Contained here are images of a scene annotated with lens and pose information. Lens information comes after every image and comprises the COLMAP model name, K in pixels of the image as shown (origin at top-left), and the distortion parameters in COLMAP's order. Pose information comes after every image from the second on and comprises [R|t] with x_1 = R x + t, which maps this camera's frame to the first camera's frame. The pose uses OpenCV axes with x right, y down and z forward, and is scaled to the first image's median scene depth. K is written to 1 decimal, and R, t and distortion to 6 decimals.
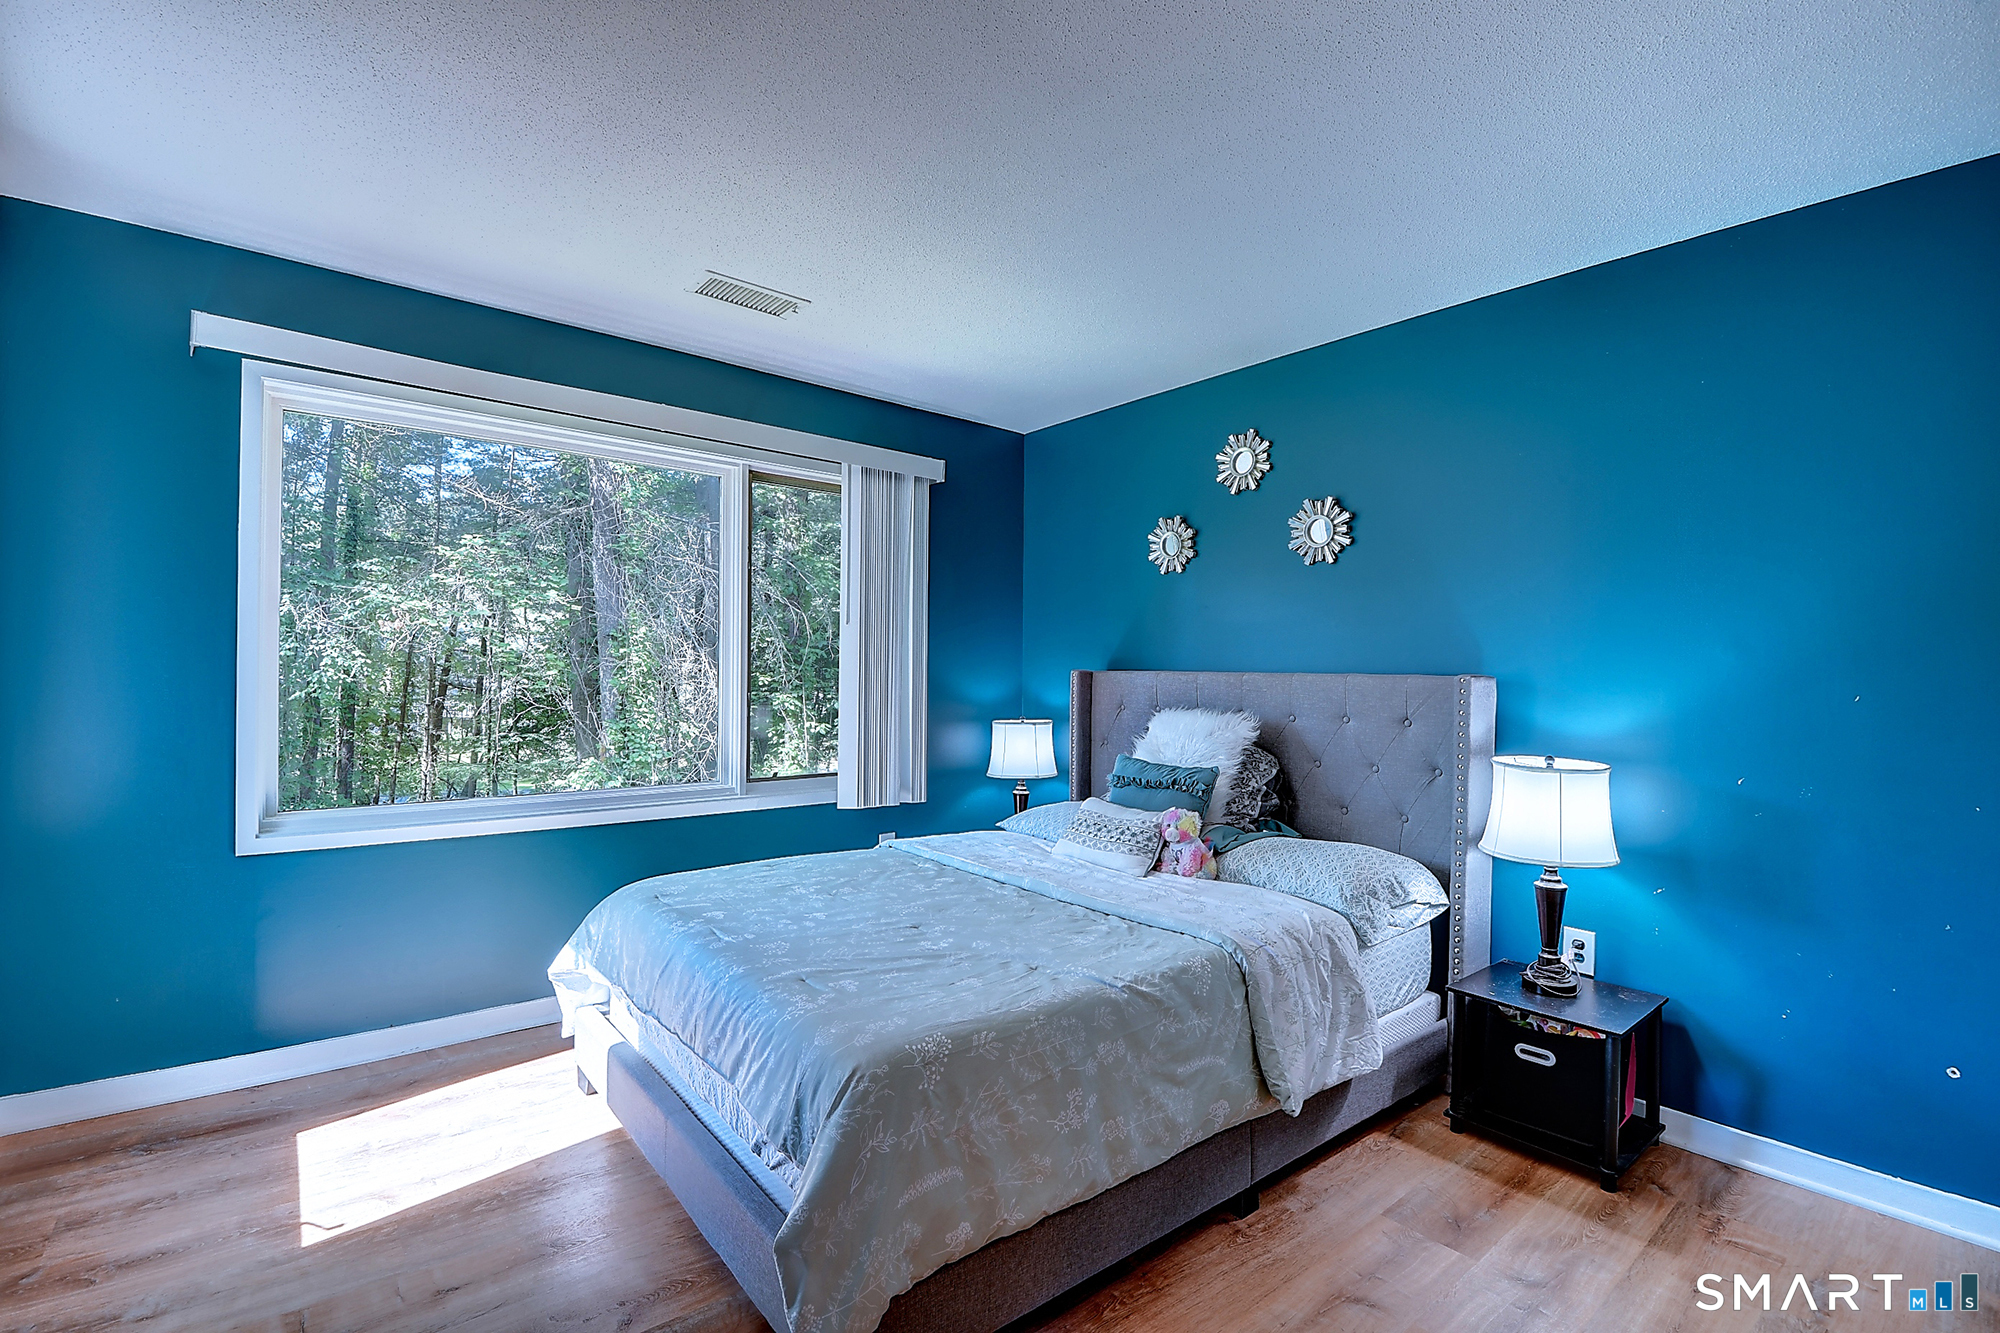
lens RADIAL K [[883.0, 0, 982.1], [0, 883.0, 670.3], [0, 0, 1]] dist [0.020846, 0.000017]
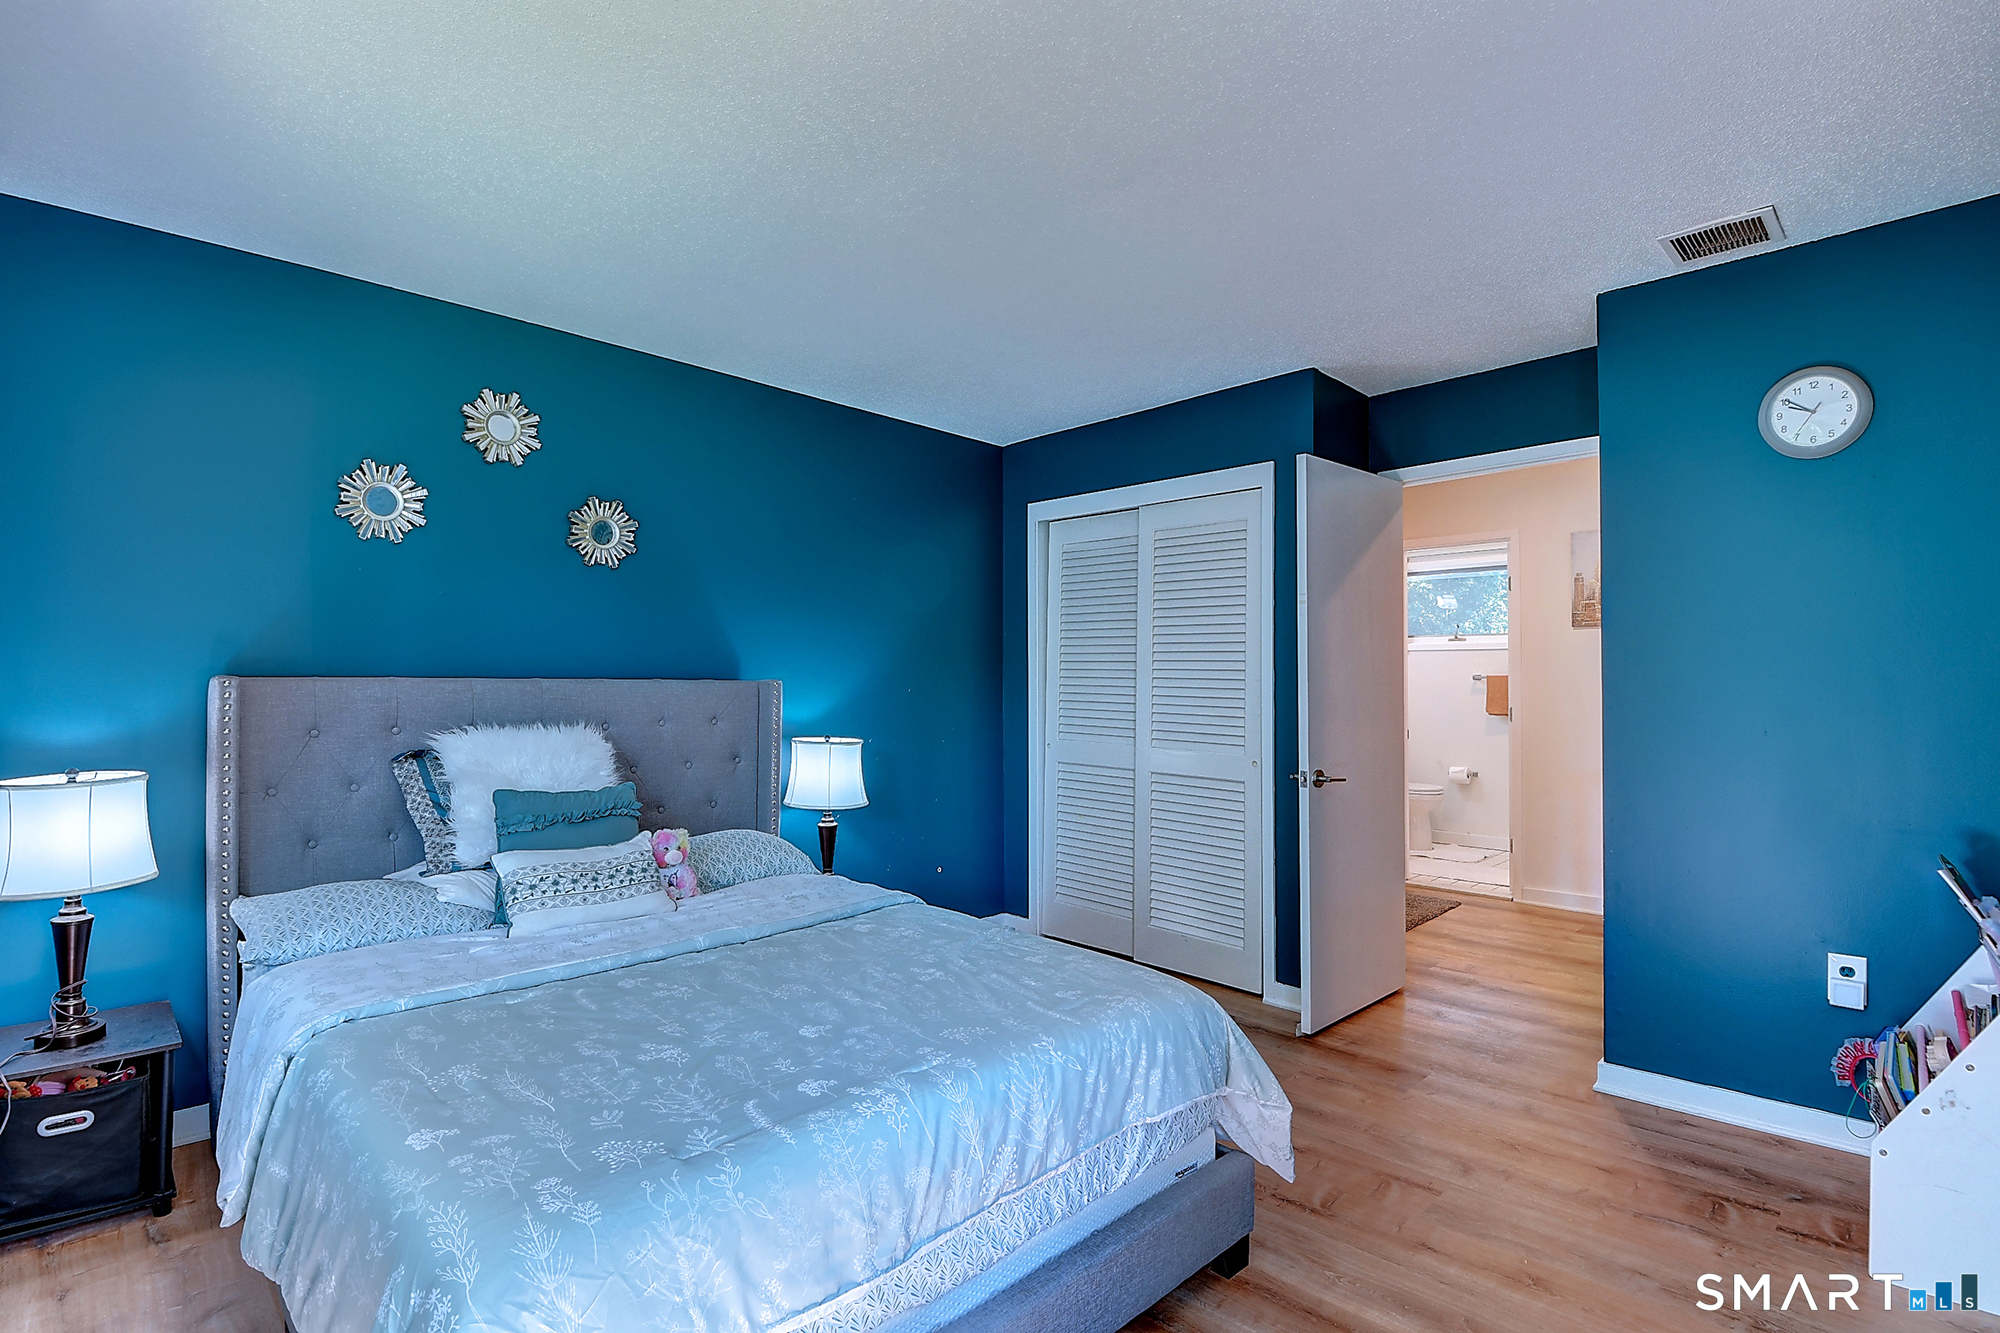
lens RADIAL K [[914.9, 0, 1000.0], [0, 914.9, 666.5], [0, 0, 1]] dist [0.001358, 0.000043]
pose [[-0.097328, -0.002816, 0.995248, -0.874750], [-0.012507, 0.999920, 0.001606, -0.021419], [-0.995174, -0.012292, -0.097355, 0.858347]]
